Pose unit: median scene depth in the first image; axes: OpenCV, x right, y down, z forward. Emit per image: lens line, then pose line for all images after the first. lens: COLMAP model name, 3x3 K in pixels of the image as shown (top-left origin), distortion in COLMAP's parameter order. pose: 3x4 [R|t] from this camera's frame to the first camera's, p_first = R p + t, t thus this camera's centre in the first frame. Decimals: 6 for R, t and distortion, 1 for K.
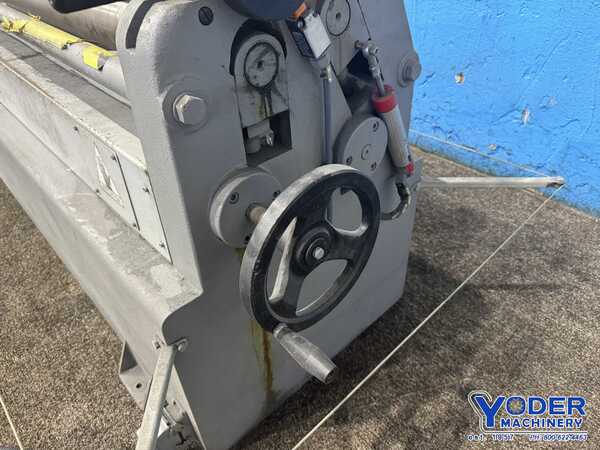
lens RADIAL K [[427.5, 0, 303.5], [0, 427.5, 228.9], [0, 0, 1]] dist [0.052960, -0.079157]
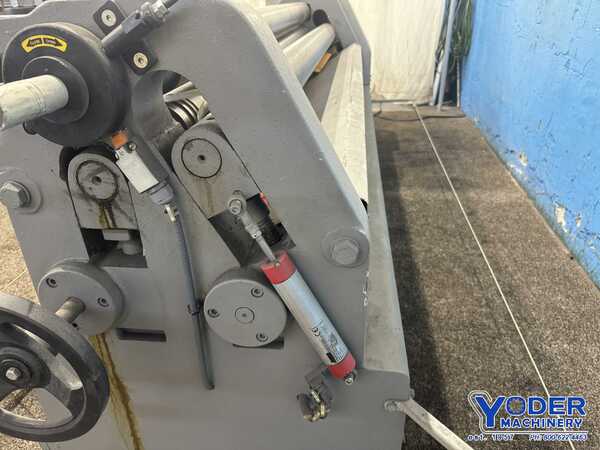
lens RADIAL K [[432.5, 0, 300.0], [0, 432.5, 225.0], [0, 0, 1]] dist [-0.000259, -0.008984]
pose [[0.653179, 0.386936, -0.650875, 0.596886], [-0.472314, 0.880056, 0.049195, -0.370386], [0.591842, 0.275284, 0.757590, 0.359924]]
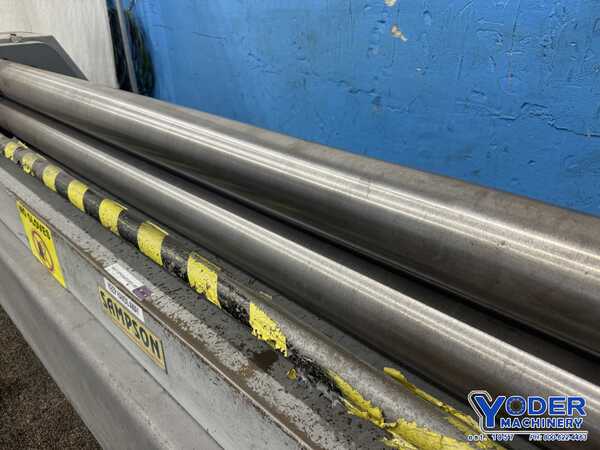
lens RADIAL K [[432.5, 0, 300.0], [0, 432.5, 225.0], [0, 0, 1]] dist [-0.000259, -0.008984]
pose [[0.998173, -0.003701, 0.060302, -0.835613], [0.013788, 0.985737, -0.167729, -0.635828], [-0.058821, 0.168254, 0.983987, 0.541793]]
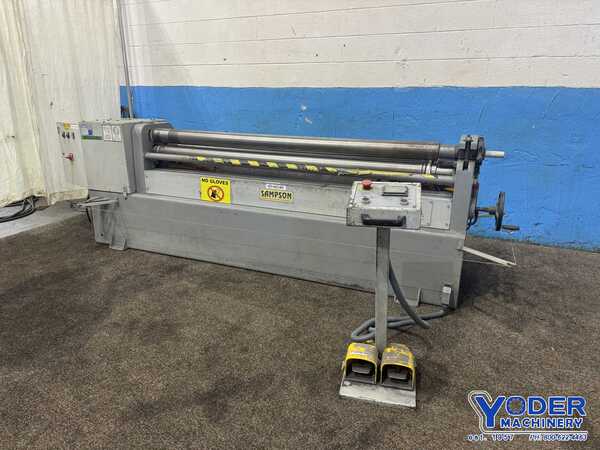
lens RADIAL K [[430.4, 0, 300.0], [0, 430.4, 225.0], [0, 0, 1]] dist [0.130305, -0.223896]
pose [[0.913384, -0.072254, 0.400636, -2.395099], [0.211524, 0.925083, -0.315402, 0.768511], [-0.347833, 0.372827, 0.860240, -1.391680]]
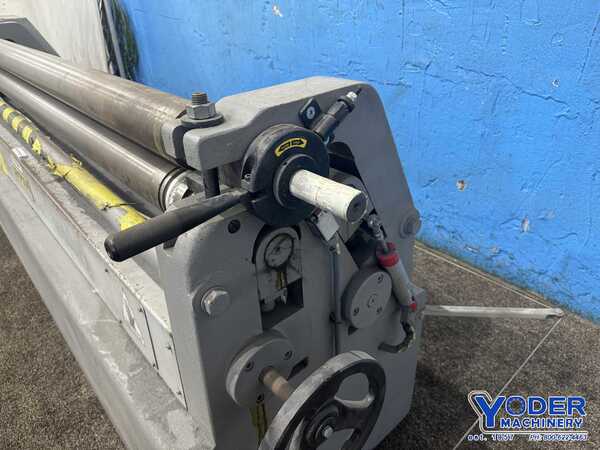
lens RADIAL K [[432.5, 0, 300.0], [0, 432.5, 225.0], [0, 0, 1]] dist [-0.000259, -0.008984]
pose [[0.999538, 0.018181, -0.024341, -0.010144], [-0.021343, 0.990385, -0.136684, -0.192605], [0.021622, 0.137141, 0.990316, -0.090056]]
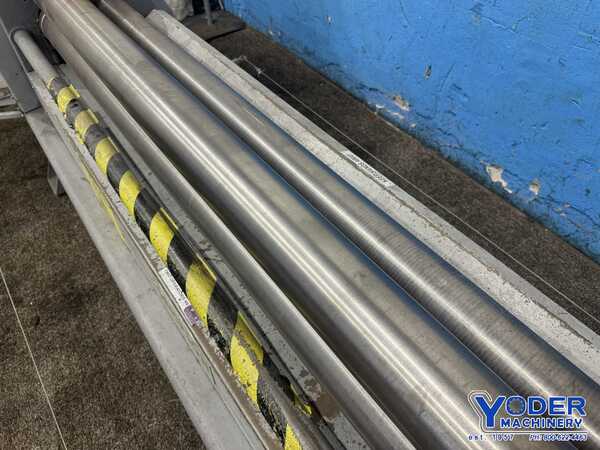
lens RADIAL K [[437.9, 0, 300.0], [0, 437.9, 225.0], [0, 0, 1]] dist [0.002288, -0.003684]
pose [[0.993554, 0.092003, -0.066230, -0.833652], [-0.078341, 0.979523, 0.185467, -1.043518], [0.081937, -0.179083, 0.980416, 0.593560]]
